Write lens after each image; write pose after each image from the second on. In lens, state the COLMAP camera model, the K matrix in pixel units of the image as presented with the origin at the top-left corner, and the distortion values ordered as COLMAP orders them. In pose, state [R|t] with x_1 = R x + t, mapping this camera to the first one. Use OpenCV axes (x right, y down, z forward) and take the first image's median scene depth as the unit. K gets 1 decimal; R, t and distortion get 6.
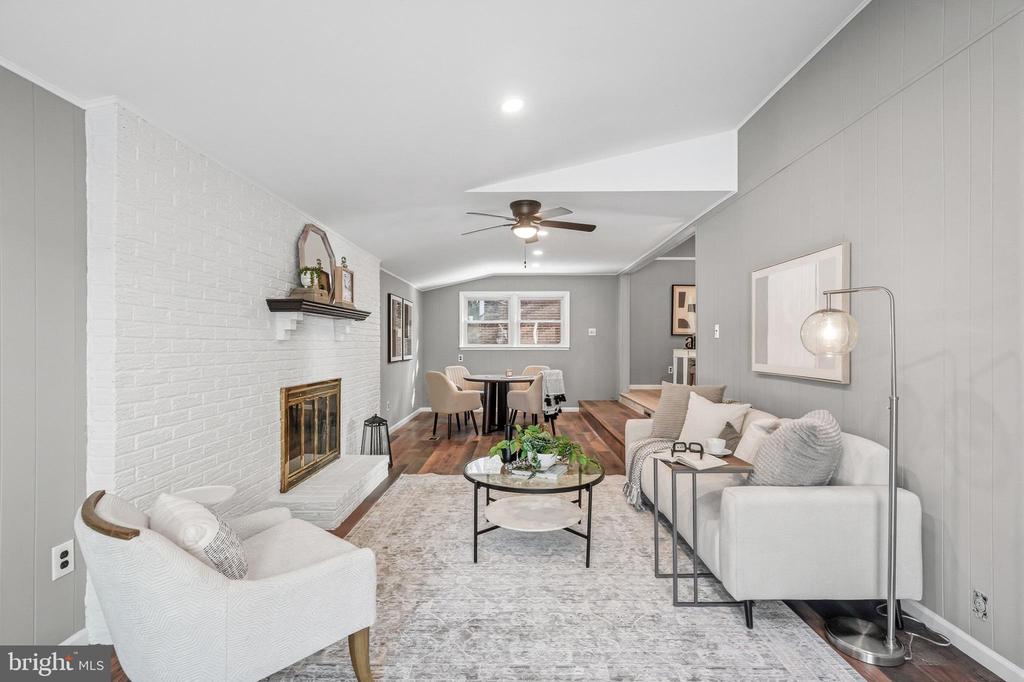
lens RADIAL K [[476.2, 0, 513.3], [0, 476.2, 342.9], [0, 0, 1]] dist [-0.000741, 0.001108]
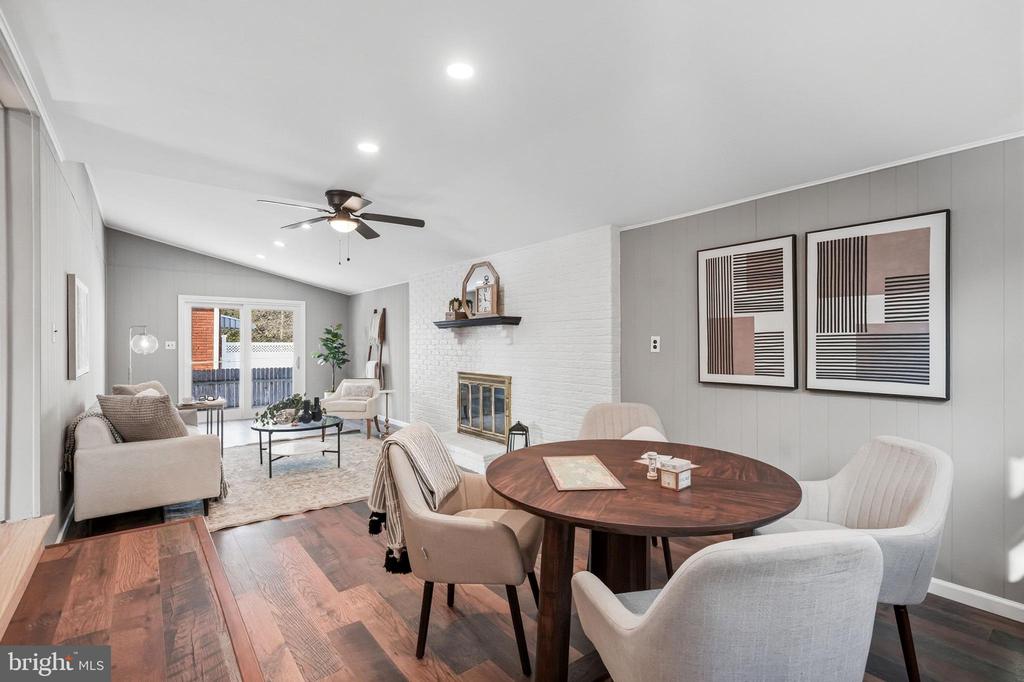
lens RADIAL K [[476.2, 0, 513.3], [0, 476.2, 342.9], [0, 0, 1]] dist [-0.000741, 0.001108]
pose [[-0.782150, 0.002947, -0.623083, 0.359726], [0.006134, 0.999977, -0.002971, -0.003487], [0.623060, -0.006146, -0.782150, 2.022655]]
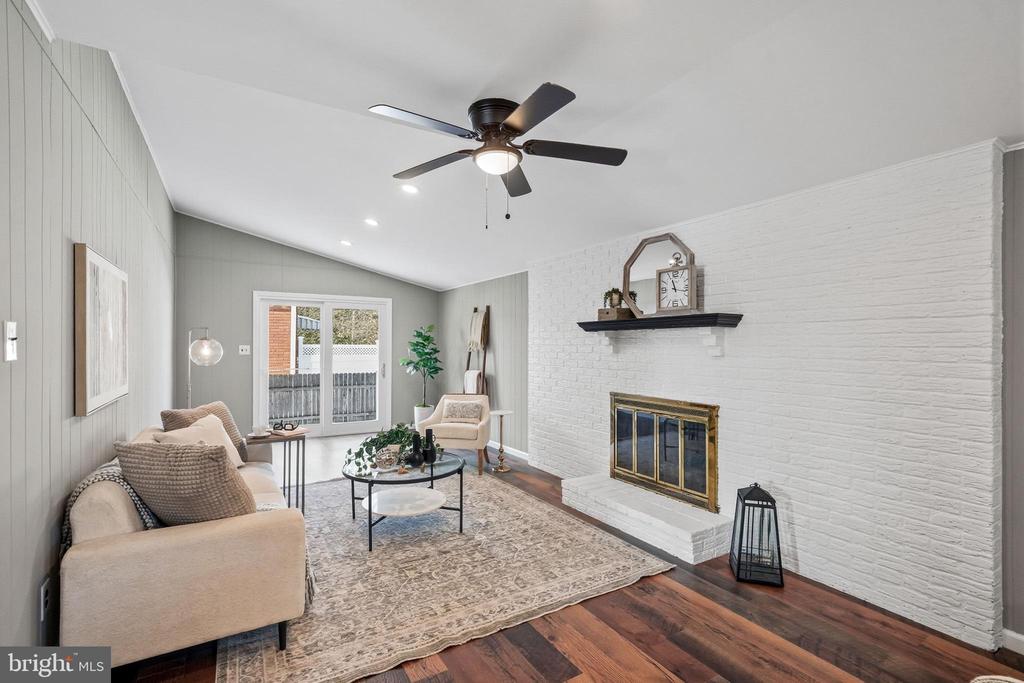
lens RADIAL K [[473.1, 0, 509.9], [0, 473.1, 344.7], [0, 0, 1]] dist [-0.001205, -0.000143]
pose [[-0.854143, -0.001211, -0.520037, 0.313897], [-0.000208, 0.999998, -0.001987, -0.021574], [0.520039, -0.001589, -0.854141, 1.559497]]
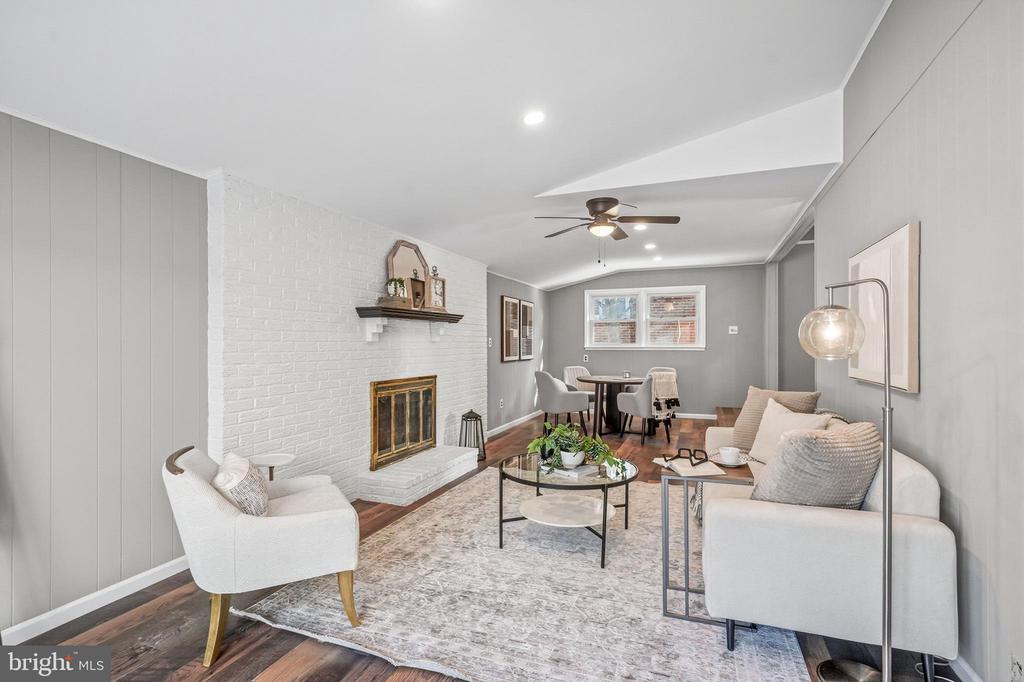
lens RADIAL K [[503.0, 0, 509.0], [0, 503.0, 342.0], [0, 0, 1]] dist [0.004975, 0.000326]
pose [[0.935736, -0.002659, -0.352690, 0.223553], [0.002618, 0.999996, -0.000592, -0.002447], [0.352690, -0.000370, 0.935740, -0.039194]]
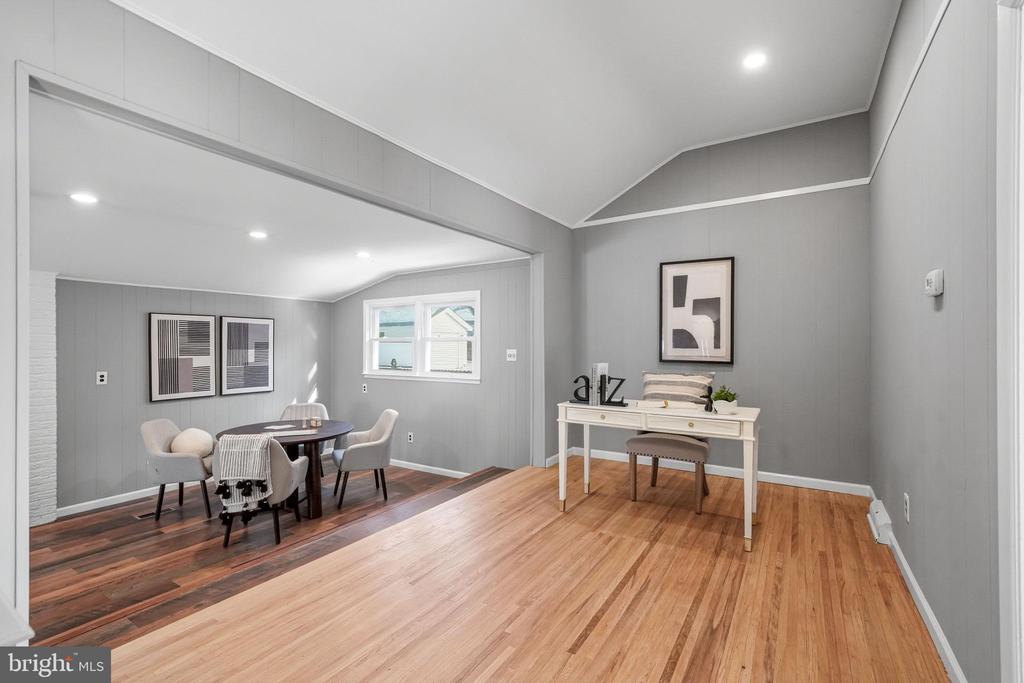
lens RADIAL K [[457.3, 0, 512.0], [0, 457.3, 341.5], [0, 0, 1]] dist [-0.007184, 0.000165]
pose [[0.846695, -0.006712, -0.532036, 0.999146], [0.005547, 0.999977, -0.003786, -0.080255], [0.532050, 0.000254, 0.846713, 1.081914]]
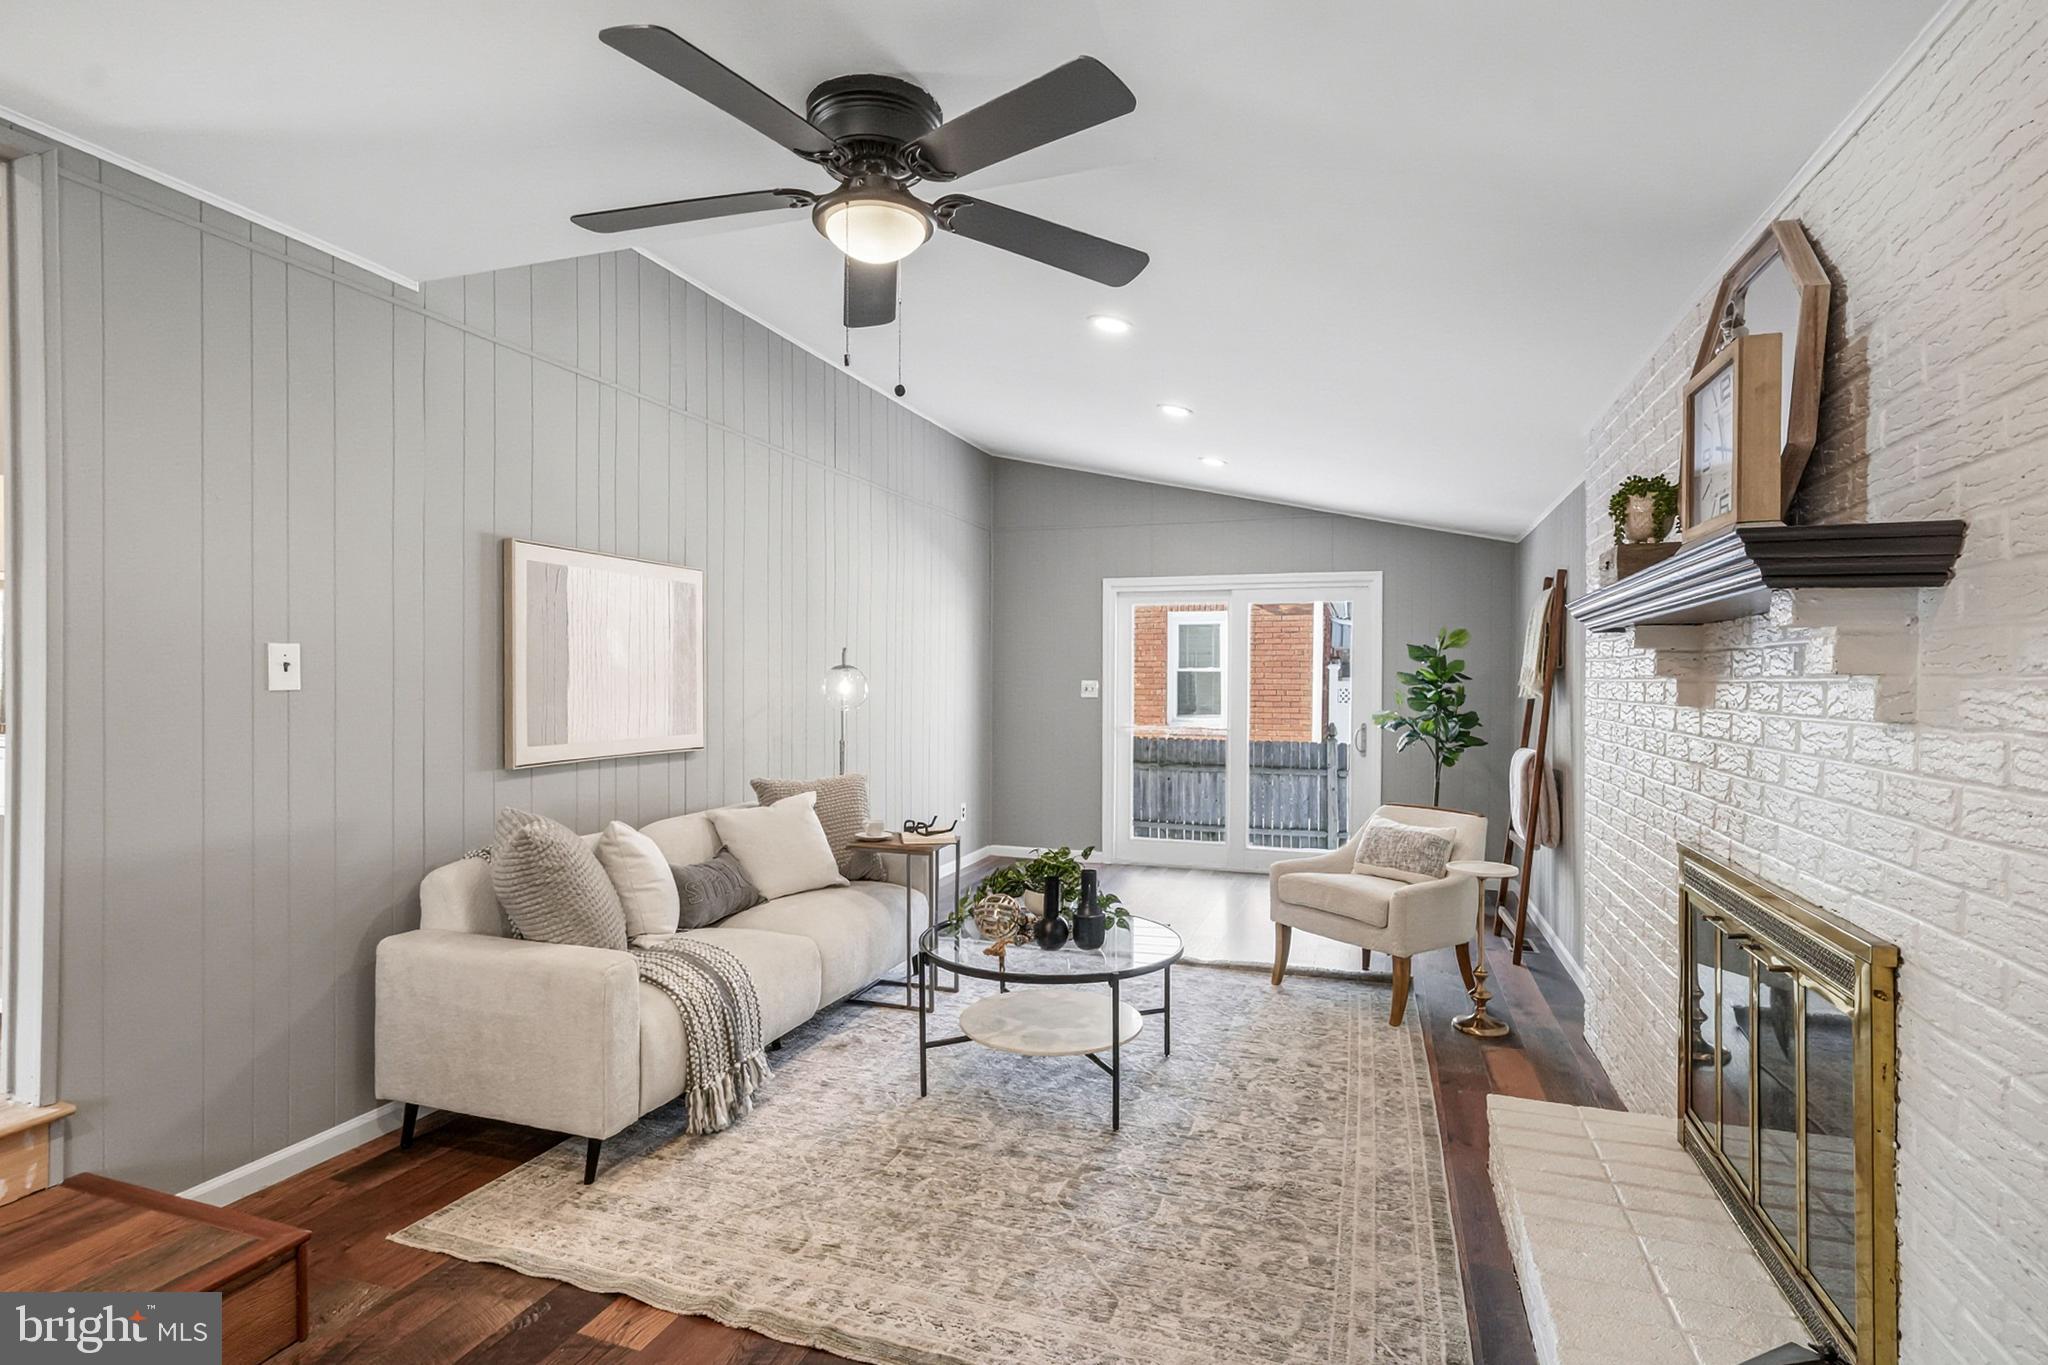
lens RADIAL K [[1006.0, 0, 1017.9], [0, 1006.0, 684.5], [0, 0, 1]] dist [0.004975, 0.000326]
pose [[-0.945551, -0.004830, 0.325439, -0.210138], [-0.004901, 0.999988, 0.000603, -0.016424], [-0.325438, -0.001025, -0.945563, 1.519293]]
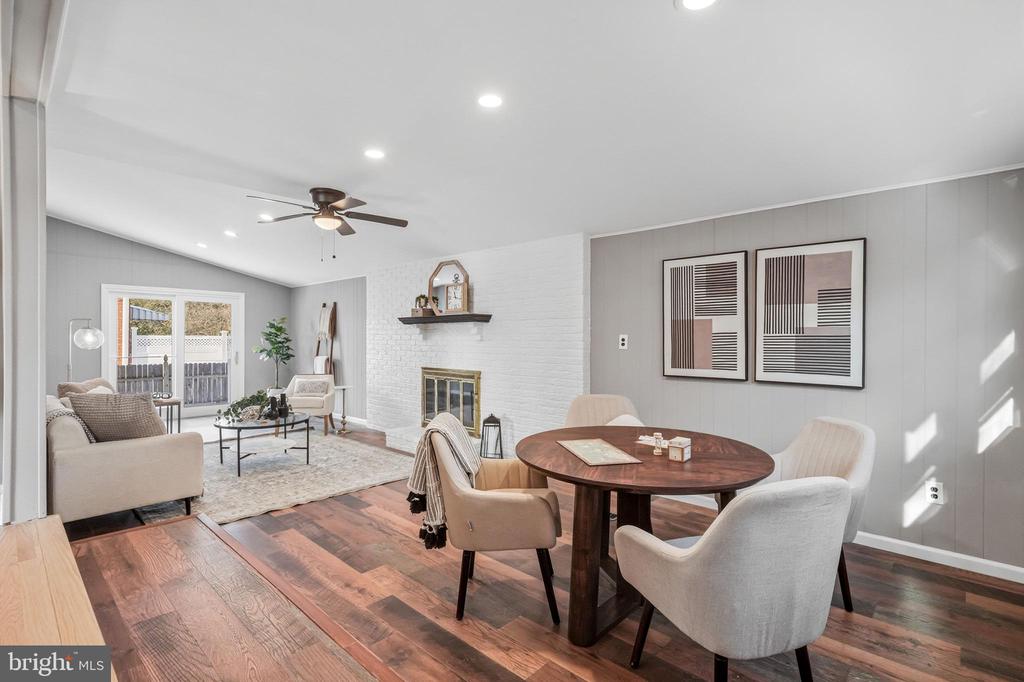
lens RADIAL K [[485.4, 0, 512.5], [0, 485.4, 339.8], [0, 0, 1]] dist [-0.000685, 0.000115]
pose [[-0.677676, 0.002875, -0.735355, 0.501400], [0.000572, 0.999994, 0.003383, -0.010016], [0.735361, 0.001872, -0.677673, 2.007720]]
